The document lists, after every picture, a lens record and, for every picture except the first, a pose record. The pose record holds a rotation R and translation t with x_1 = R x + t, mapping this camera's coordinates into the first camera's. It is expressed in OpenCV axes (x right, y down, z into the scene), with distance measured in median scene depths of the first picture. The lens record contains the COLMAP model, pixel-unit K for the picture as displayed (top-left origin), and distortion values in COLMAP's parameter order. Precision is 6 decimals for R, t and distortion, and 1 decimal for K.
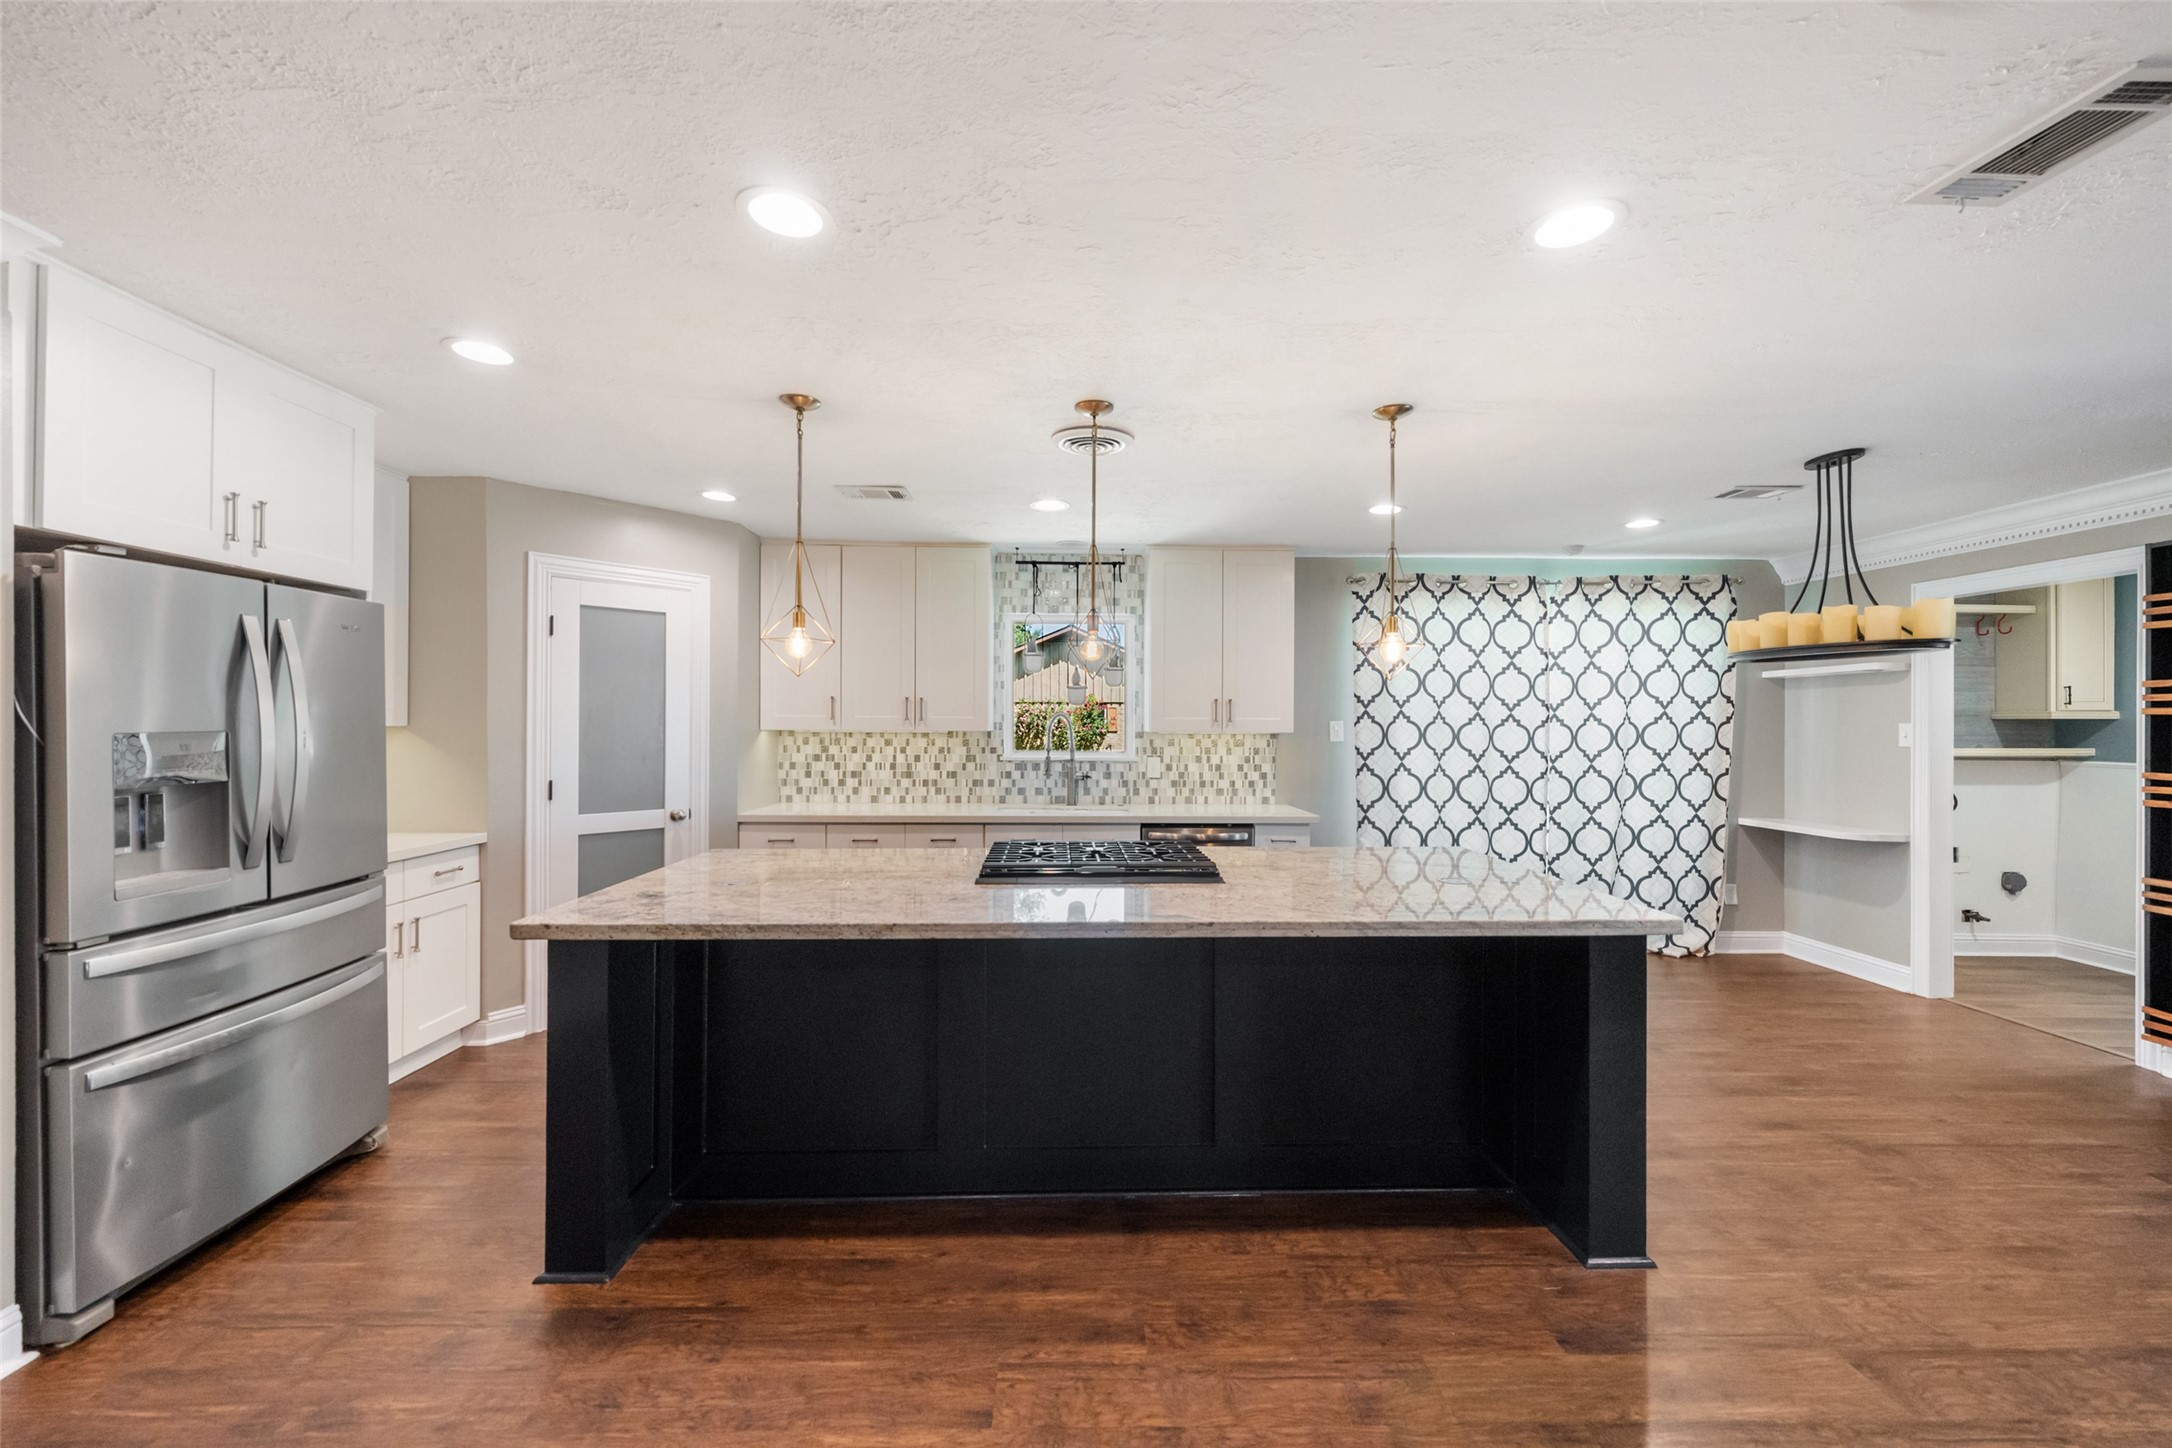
lens RADIAL K [[841.4, 0, 1086.5], [0, 841.4, 722.1], [0, 0, 1]] dist [-0.001891, 0.000204]
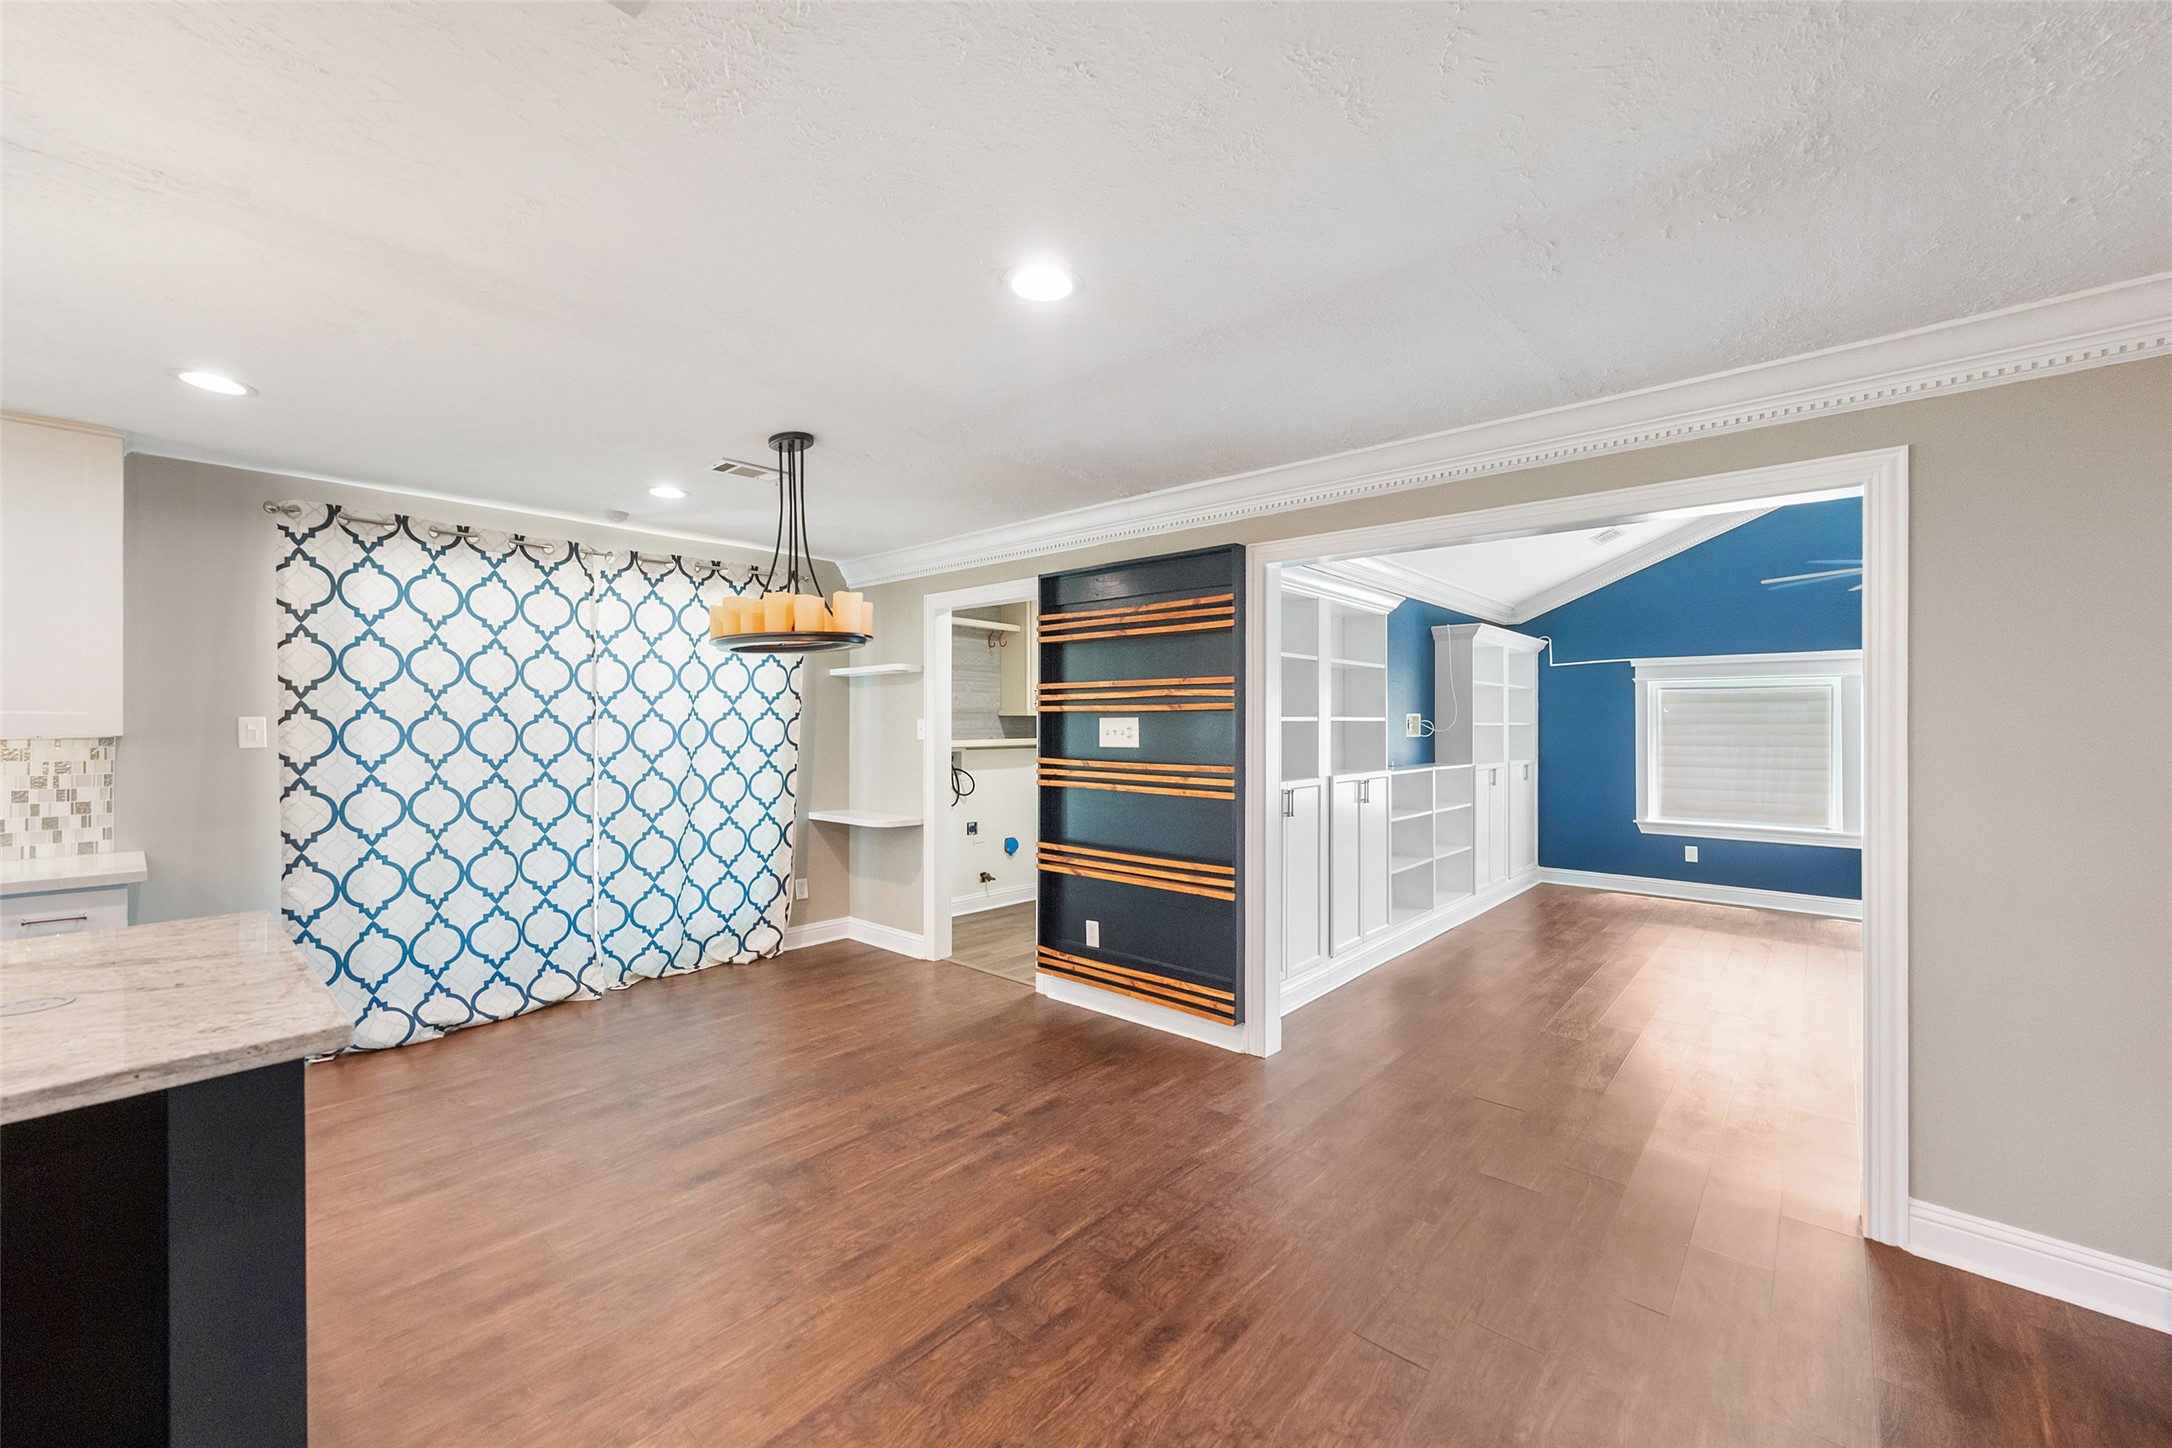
lens RADIAL K [[846.7, 0, 1085.3], [0, 846.7, 724.7], [0, 0, 1]] dist [-0.003632, -0.000032]
pose [[0.678199, -0.006076, 0.734853, 0.258305], [0.001336, 0.999974, 0.007034, 0.001154], [-0.734877, -0.003789, 0.678190, 0.063863]]
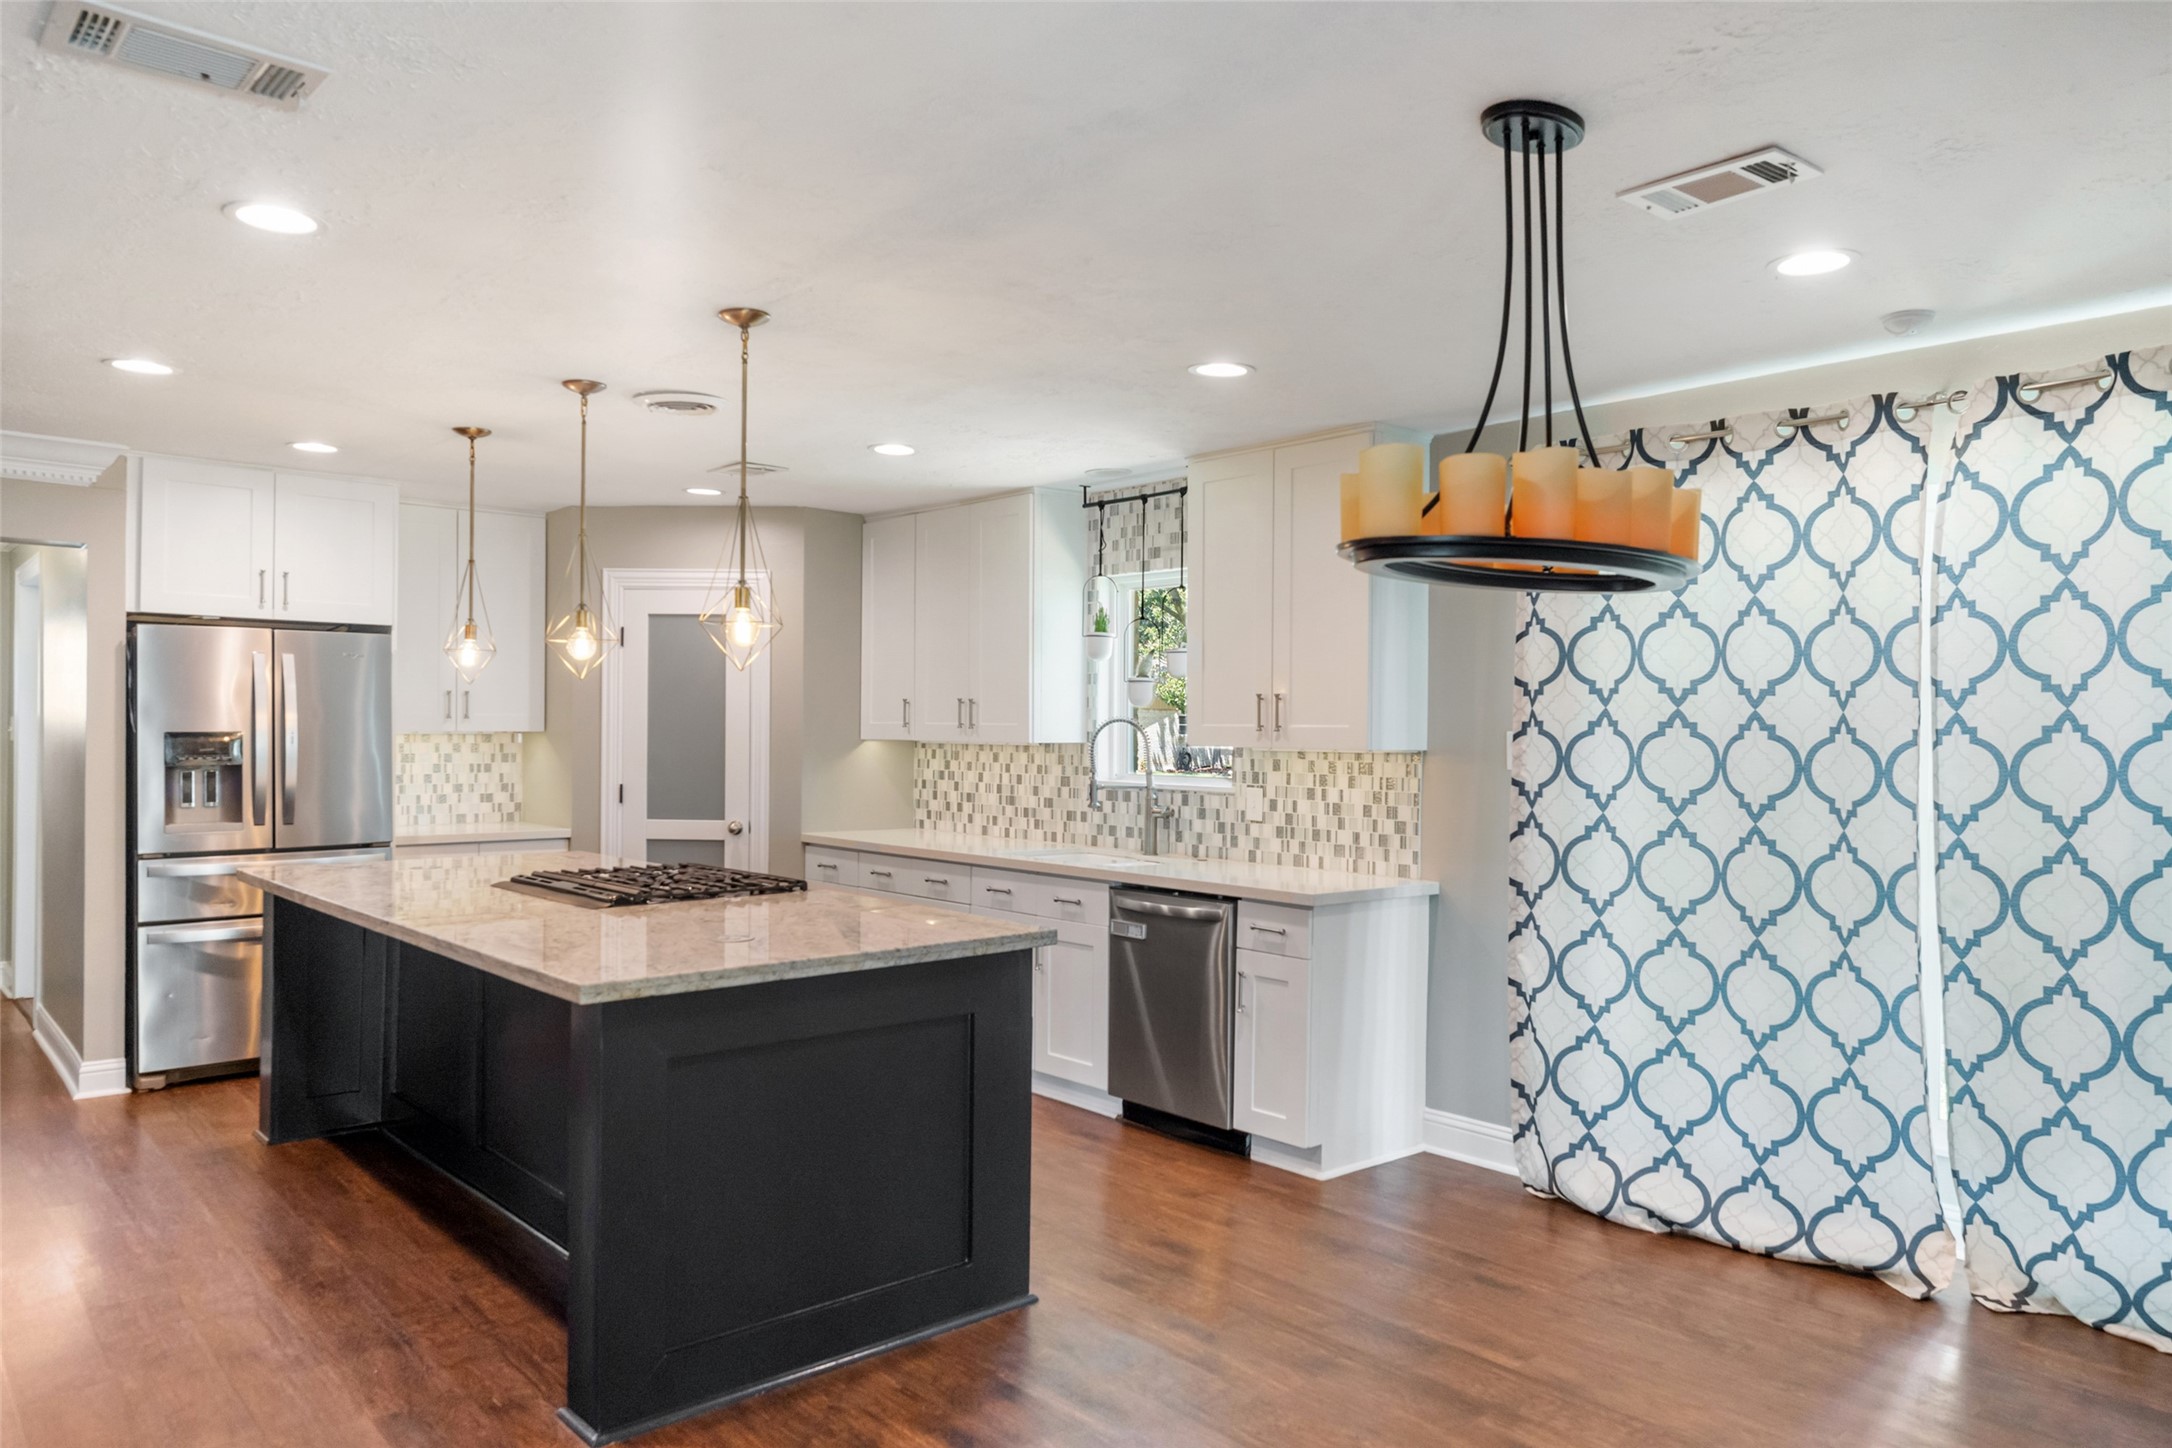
lens RADIAL K [[1448.8, 0, 1086.0], [0, 1448.8, 726.8], [0, 0, 1]] dist [0.001982, 0.000140]
pose [[0.641185, -0.000382, -0.767386, 0.834623], [-0.006080, 0.999966, -0.005577, 0.002988], [0.767362, 0.008241, 0.641161, 0.213097]]
